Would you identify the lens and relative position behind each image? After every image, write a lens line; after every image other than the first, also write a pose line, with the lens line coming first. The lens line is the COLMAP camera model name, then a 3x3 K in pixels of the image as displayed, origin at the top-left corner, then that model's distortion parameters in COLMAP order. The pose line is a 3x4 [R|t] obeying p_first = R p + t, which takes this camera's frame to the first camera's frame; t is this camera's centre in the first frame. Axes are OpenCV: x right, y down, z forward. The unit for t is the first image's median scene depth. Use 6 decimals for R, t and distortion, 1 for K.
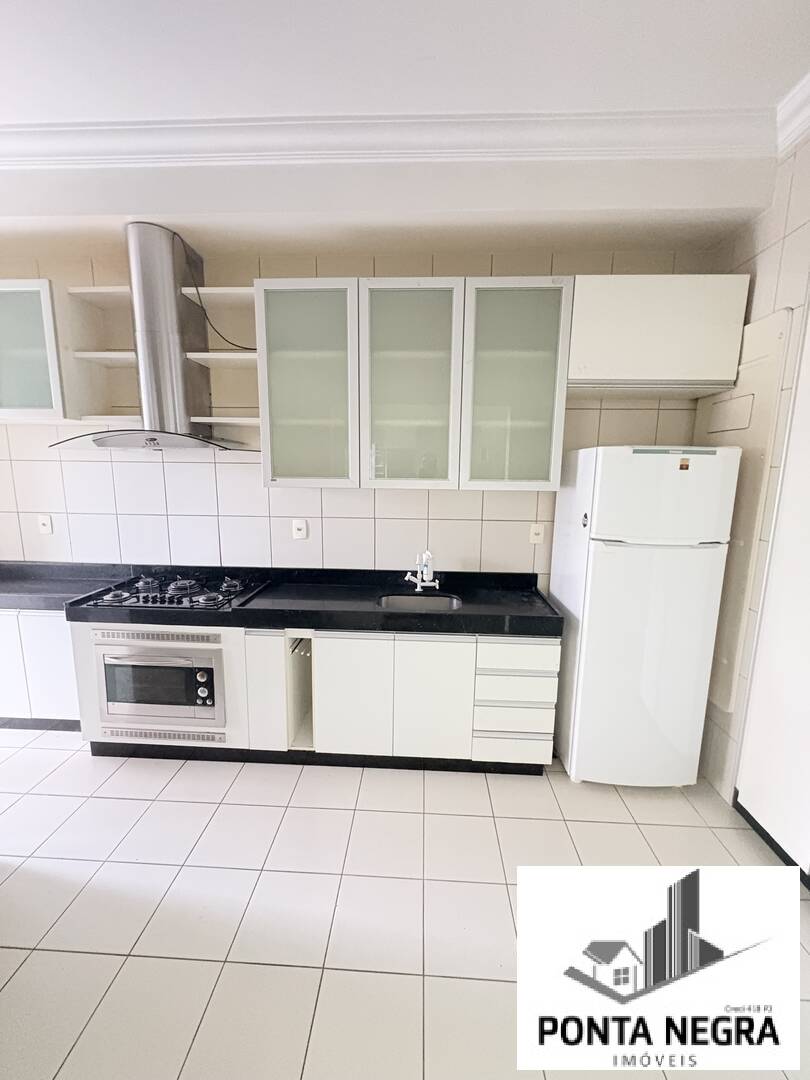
lens RADIAL K [[430.3, 0, 401.9], [0, 430.3, 540.6], [0, 0, 1]] dist [0.001149, -0.000076]
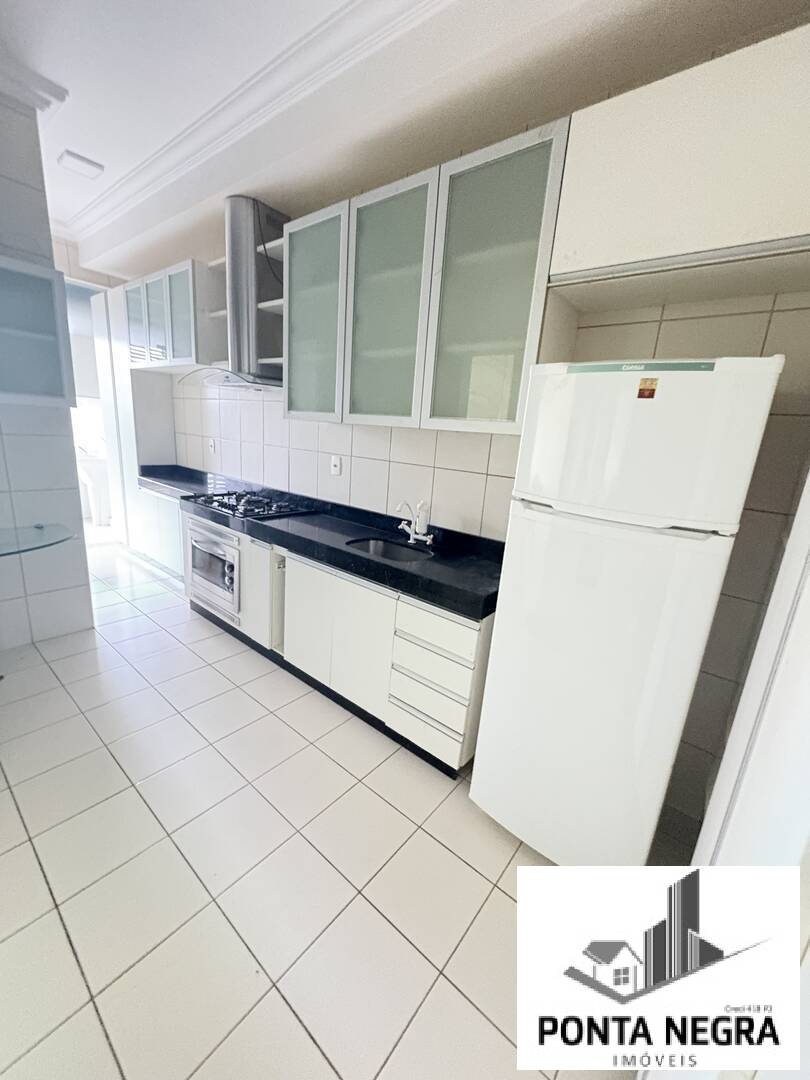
lens RADIAL K [[430.3, 0, 403.5], [0, 430.3, 540.2], [0, 0, 1]] dist [0.001149, -0.000076]
pose [[0.802141, 0.192641, -0.565207, 0.650869], [-0.161790, 0.981242, 0.104827, 0.019068], [0.574799, 0.007359, 0.818262, 0.267371]]
